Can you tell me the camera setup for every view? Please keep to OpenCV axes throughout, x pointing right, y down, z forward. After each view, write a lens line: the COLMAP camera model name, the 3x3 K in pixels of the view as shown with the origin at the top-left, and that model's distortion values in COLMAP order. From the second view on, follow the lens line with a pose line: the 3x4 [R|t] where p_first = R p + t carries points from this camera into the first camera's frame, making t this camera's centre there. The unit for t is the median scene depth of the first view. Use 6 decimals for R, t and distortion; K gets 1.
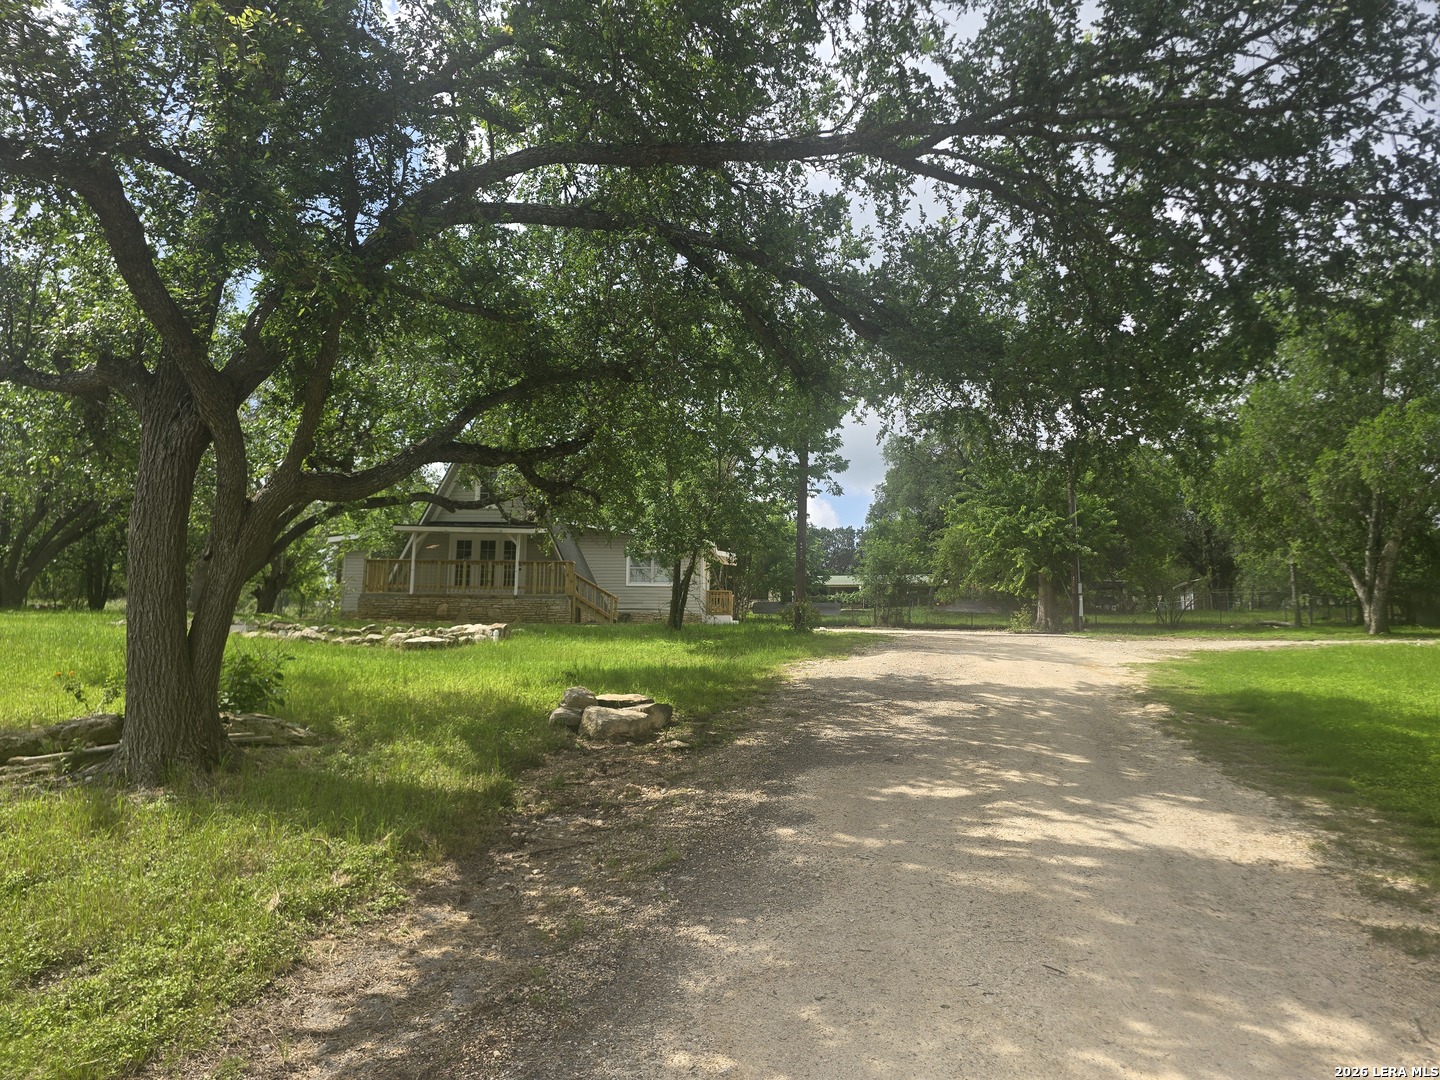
lens RADIAL K [[956.2, 0, 720.0], [0, 956.2, 540.0], [0, 0, 1]] dist [-0.002219, -0.003829]
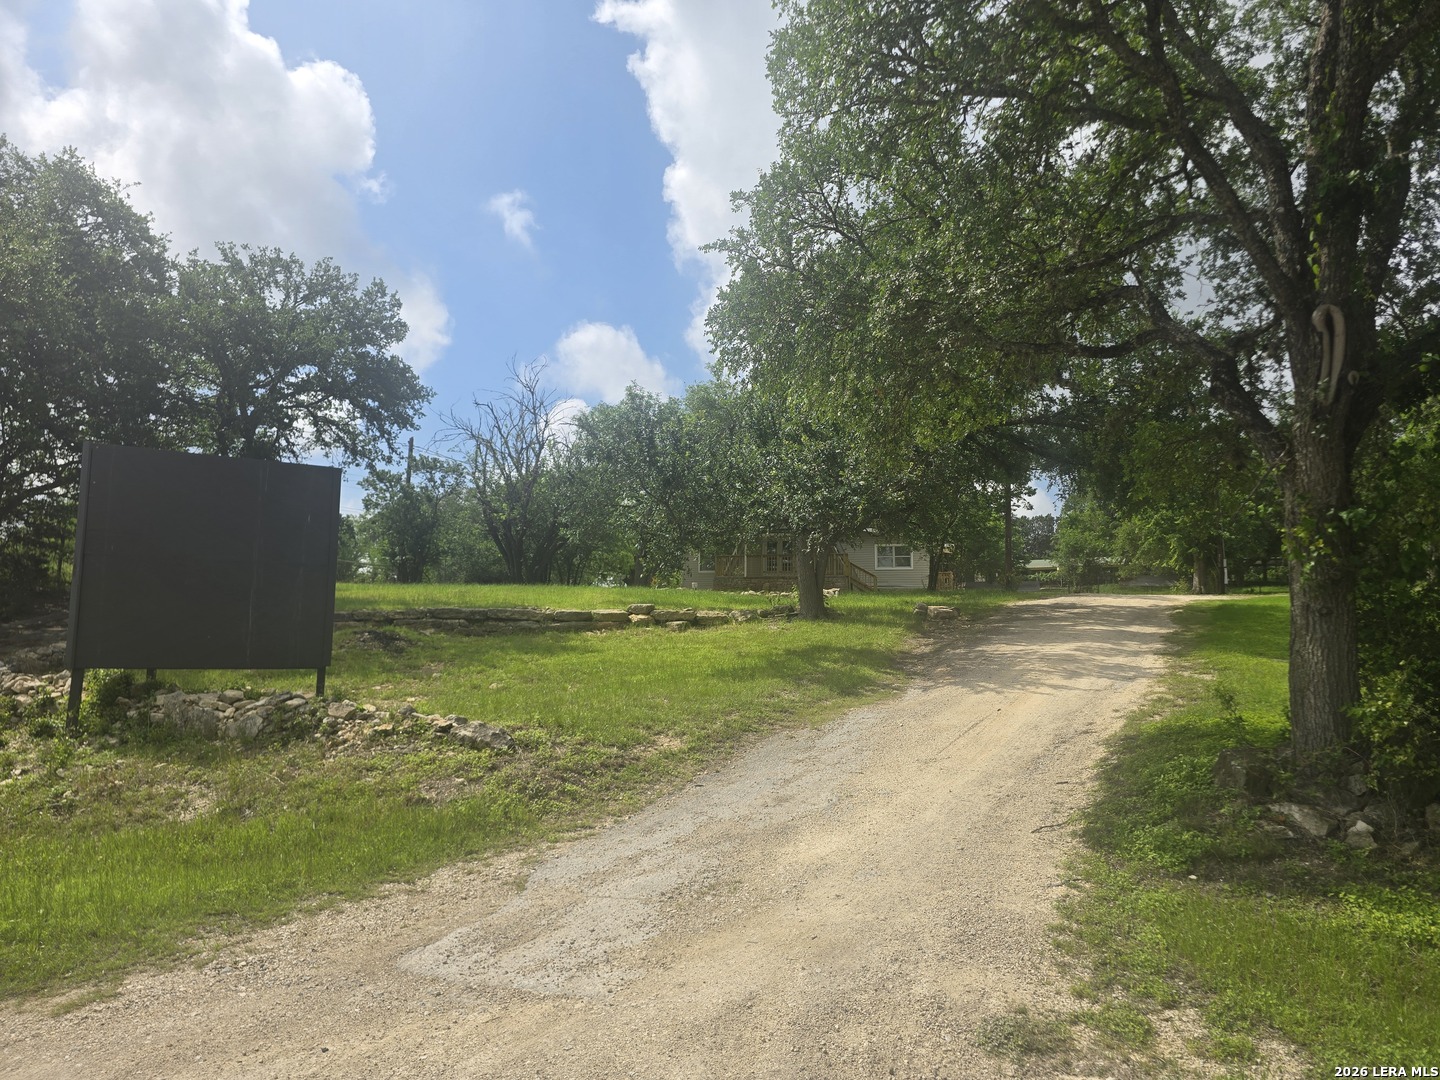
lens RADIAL K [[979.6, 0, 720.0], [0, 979.6, 540.0], [0, 0, 1]] dist [0.006109, -0.001727]
pose [[0.980729, -0.031525, -0.192815, -0.049705], [0.033305, 0.999427, 0.005997, -0.013104], [0.192515, -0.012304, 0.981217, -0.488484]]
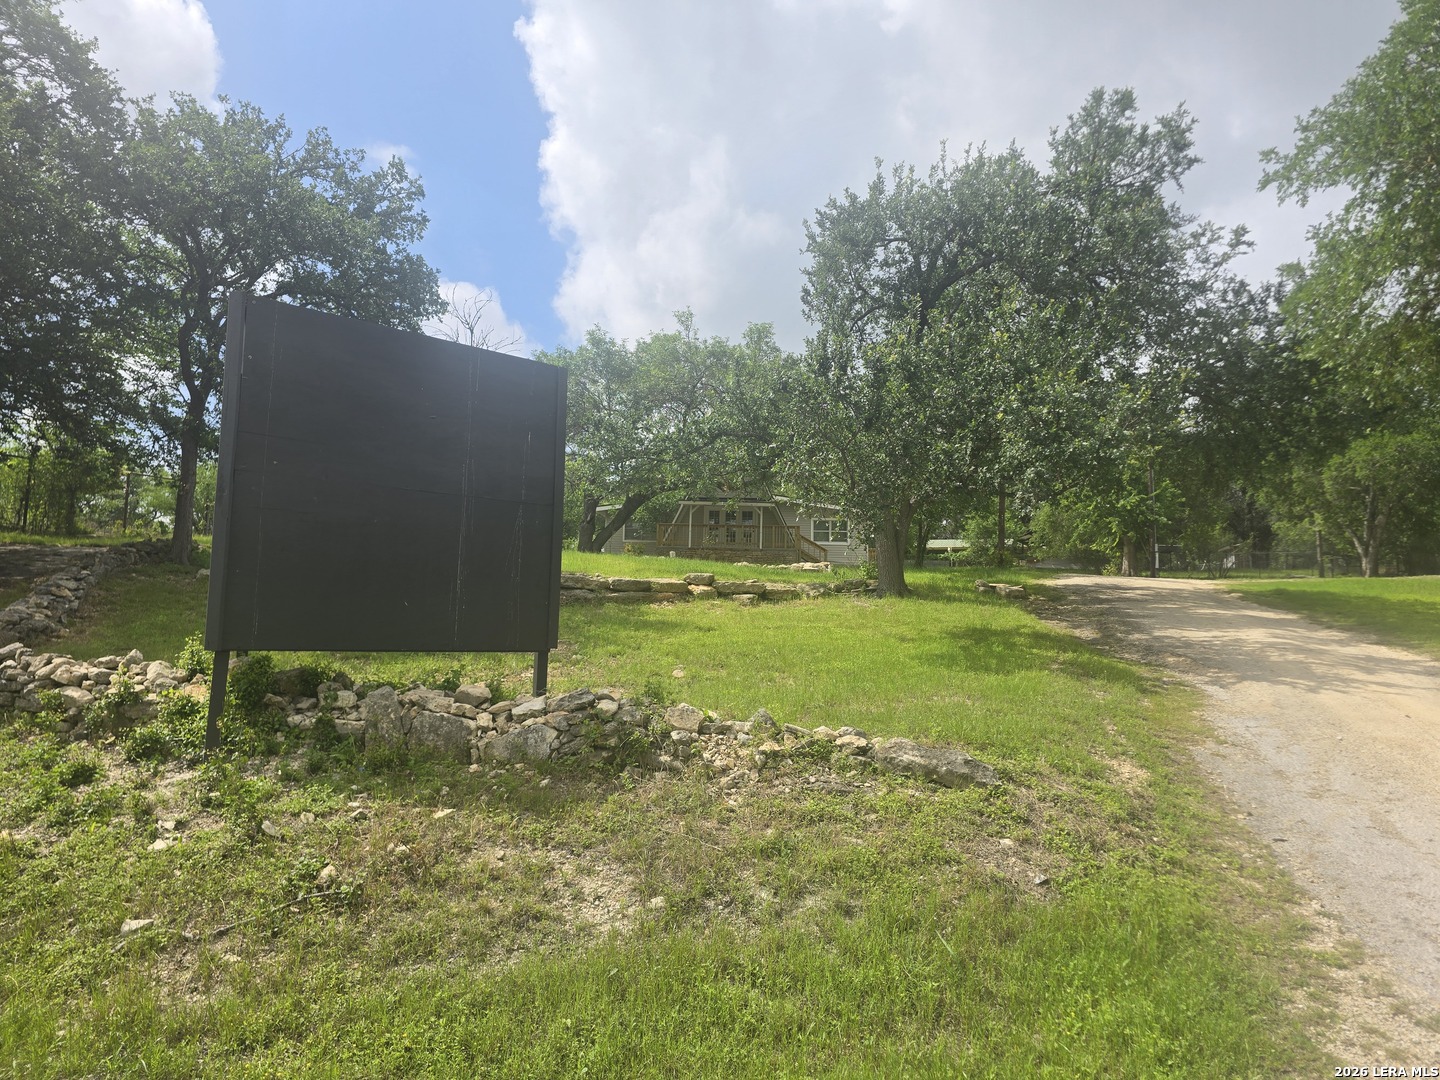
lens RADIAL K [[979.6, 0, 720.0], [0, 979.6, 540.0], [0, 0, 1]] dist [0.006109, -0.001727]
pose [[0.999845, 0.004609, -0.016970, -0.223514], [-0.004022, 0.999398, 0.034468, -0.005850], [0.017119, -0.034394, 0.999262, -0.409322]]
